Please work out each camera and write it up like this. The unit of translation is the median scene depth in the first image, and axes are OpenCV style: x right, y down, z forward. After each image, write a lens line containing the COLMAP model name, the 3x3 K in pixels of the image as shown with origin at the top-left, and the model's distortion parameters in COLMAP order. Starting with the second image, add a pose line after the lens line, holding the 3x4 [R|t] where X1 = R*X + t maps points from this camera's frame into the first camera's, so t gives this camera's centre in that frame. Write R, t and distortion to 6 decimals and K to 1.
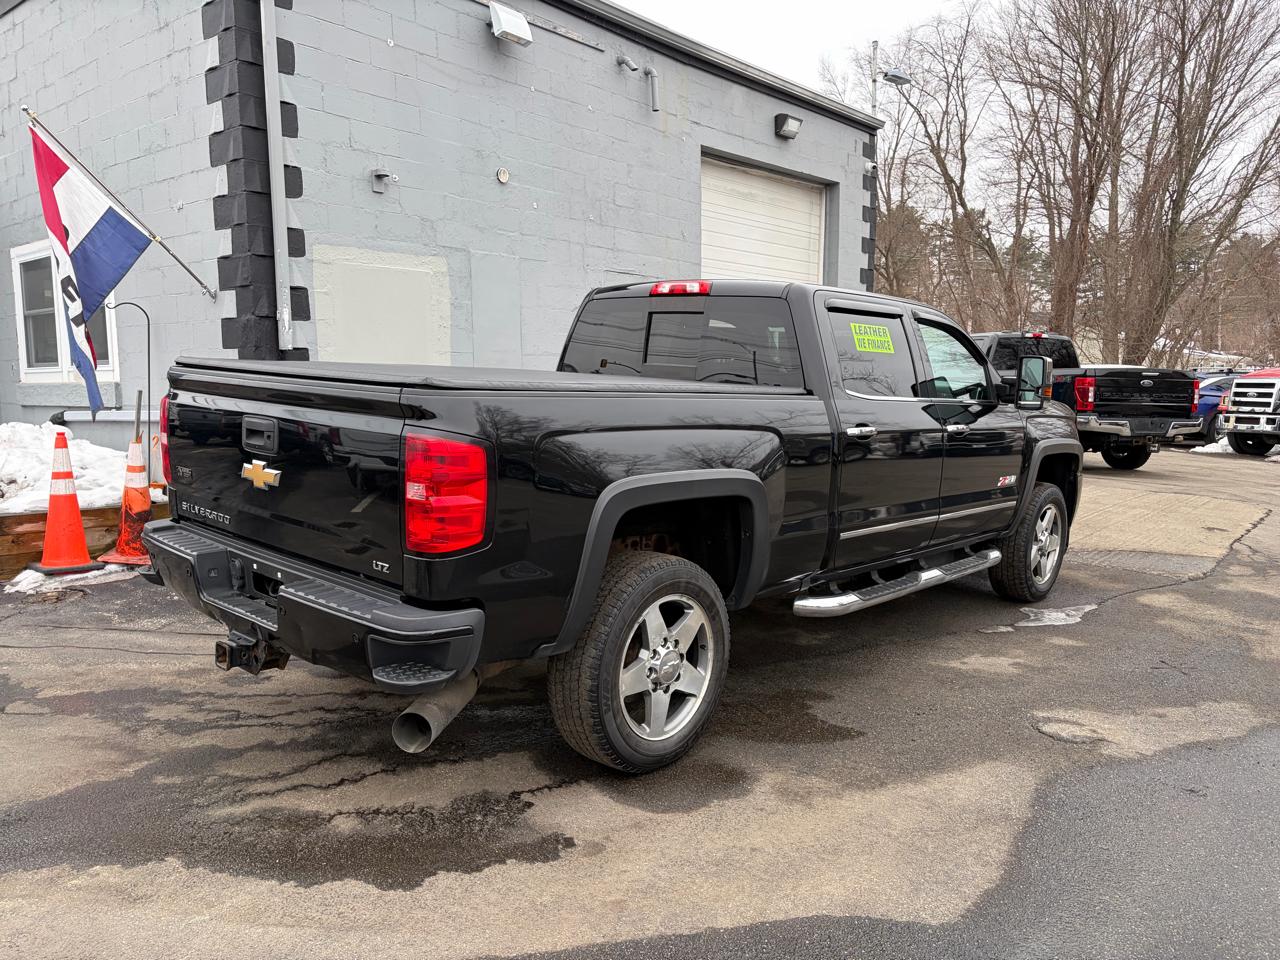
lens RADIAL K [[962.9, 0, 640.0], [0, 962.9, 475.9], [0, 0, 1]] dist [0.051171, -0.043725]
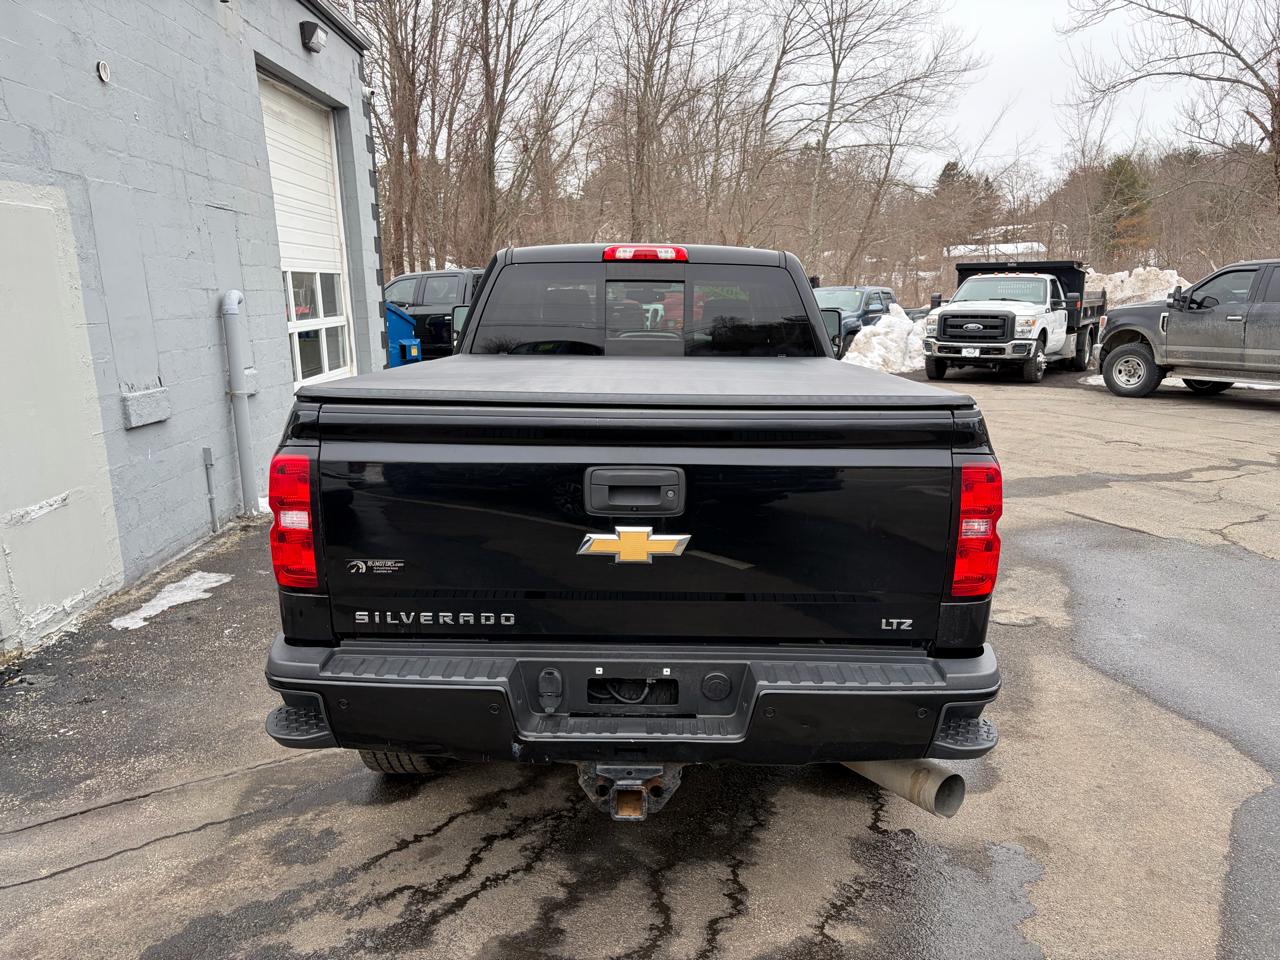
lens RADIAL K [[962.9, 0, 653.2], [0, 962.9, 472.5], [0, 0, 1]] dist [0.051171, -0.043725]
pose [[0.748246, -0.150806, 0.646053, -0.407952], [0.103605, 0.988435, 0.110734, -0.064857], [-0.655281, -0.015922, 0.755217, 0.216974]]
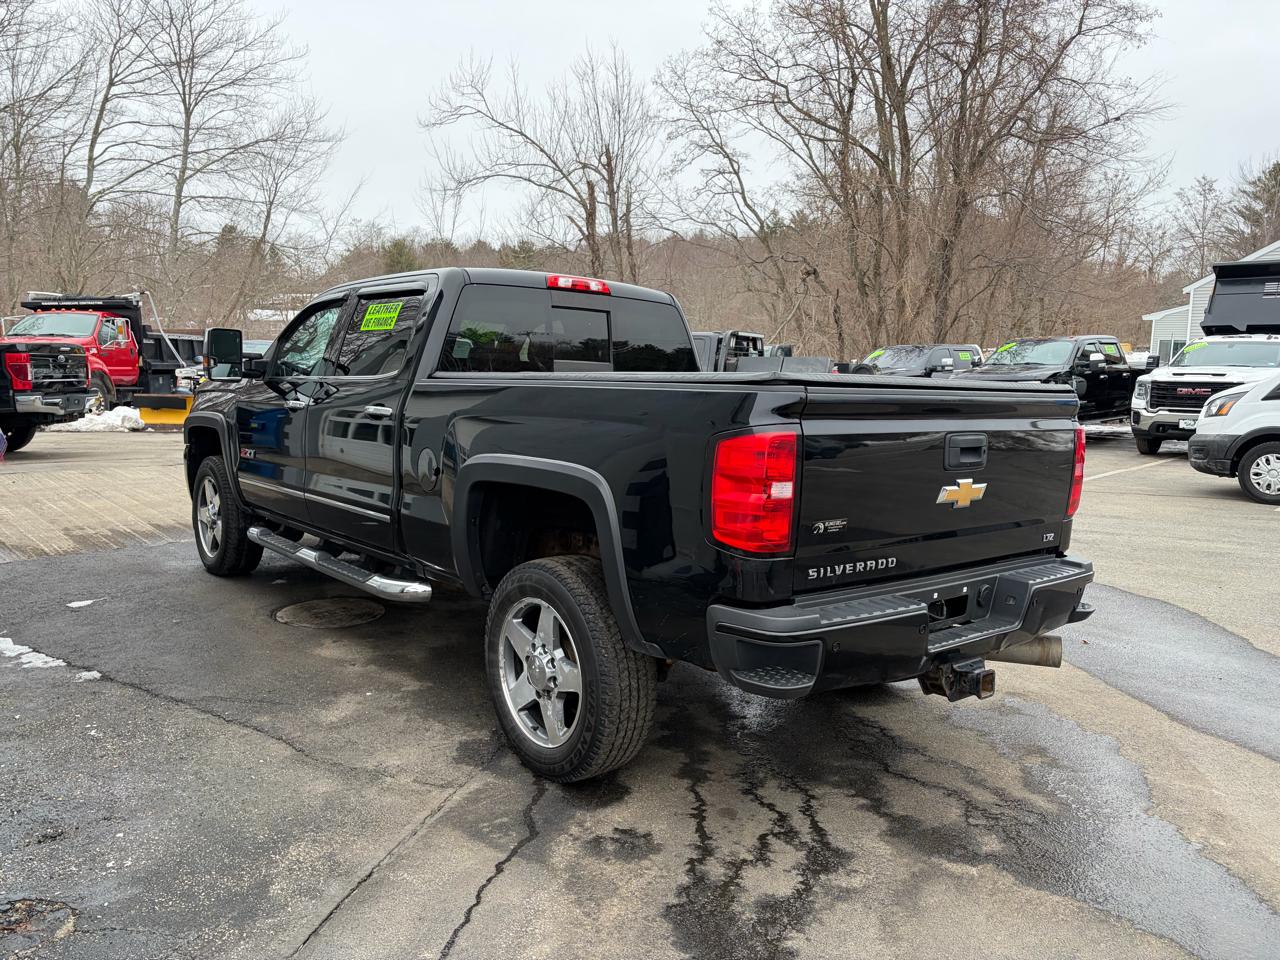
lens RADIAL K [[962.9, 0, 634.7], [0, 962.9, 484.1], [0, 0, 1]] dist [0.051171, -0.043725]
pose [[0.139509, -0.142495, 0.979914, -0.693797], [0.098867, 0.986651, 0.129399, -0.083585], [-0.985273, 0.078829, 0.151735, 0.589612]]
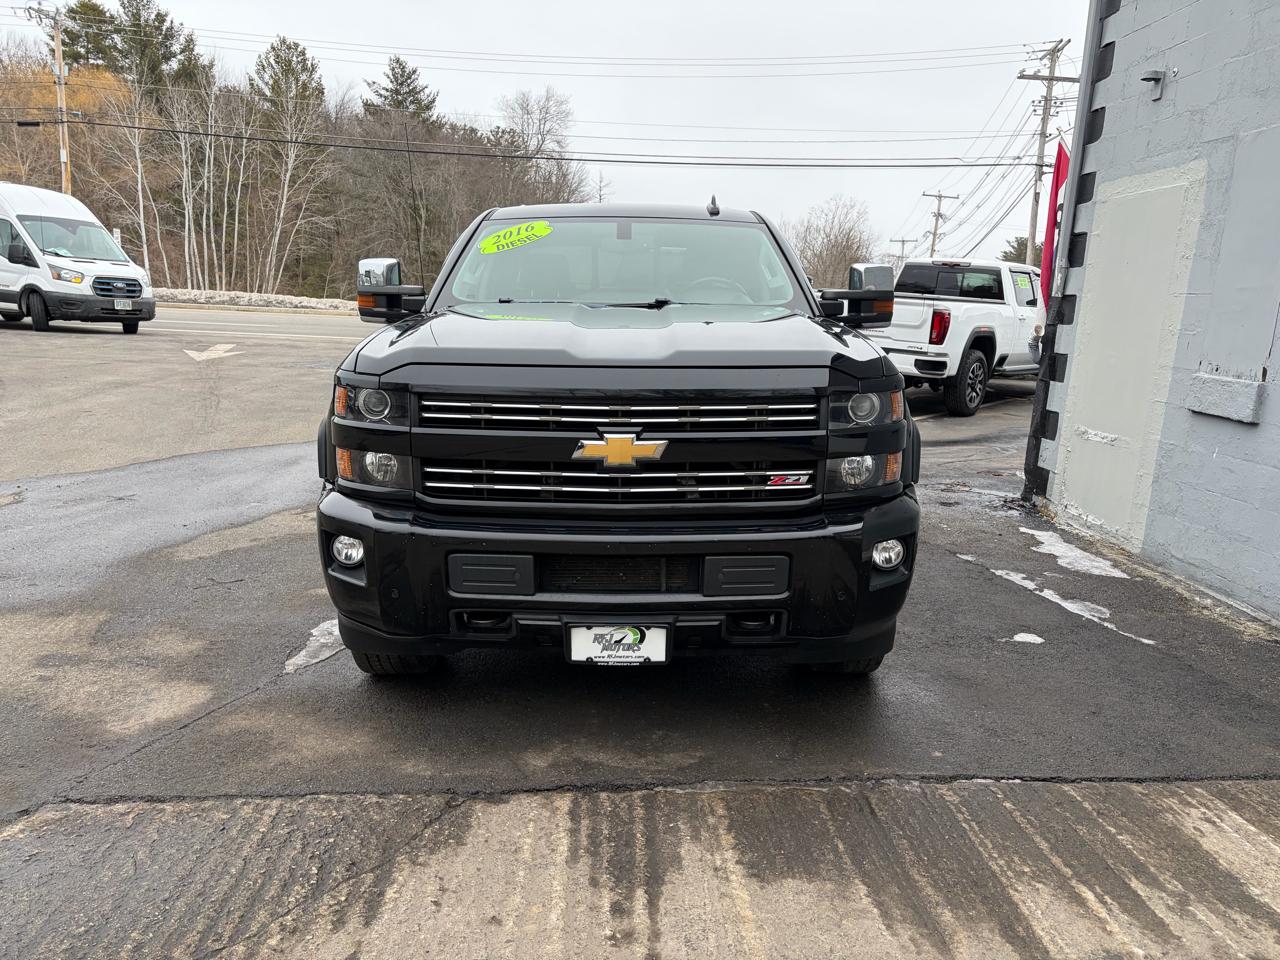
lens RADIAL K [[962.9, 0, 643.7], [0, 962.9, 473.8], [0, 0, 1]] dist [0.051171, -0.043725]
pose [[-0.735691, 0.078857, -0.672711, 0.650913], [-0.126760, 0.959621, 0.251116, -0.147225], [0.665350, 0.270017, -0.695989, 1.423608]]
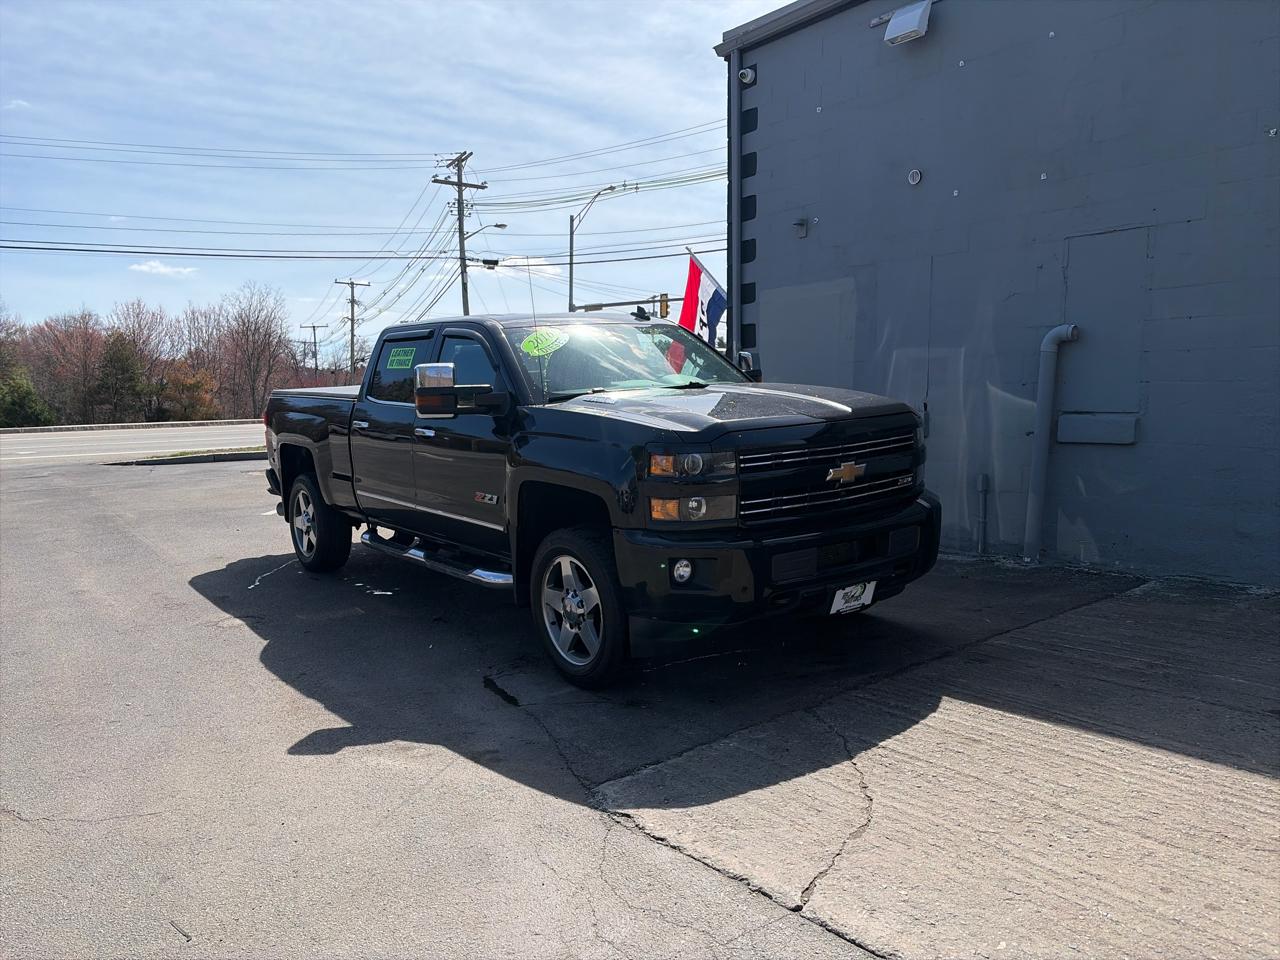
lens RADIAL K [[962.9, 0, 649.0], [0, 962.9, 474.9], [0, 0, 1]] dist [0.051171, -0.043725]
pose [[-0.214907, 0.081768, -0.973206, 1.043329], [-0.091768, 0.990389, 0.103476, -0.105115], [0.972314, 0.111546, -0.205338, 1.132276]]
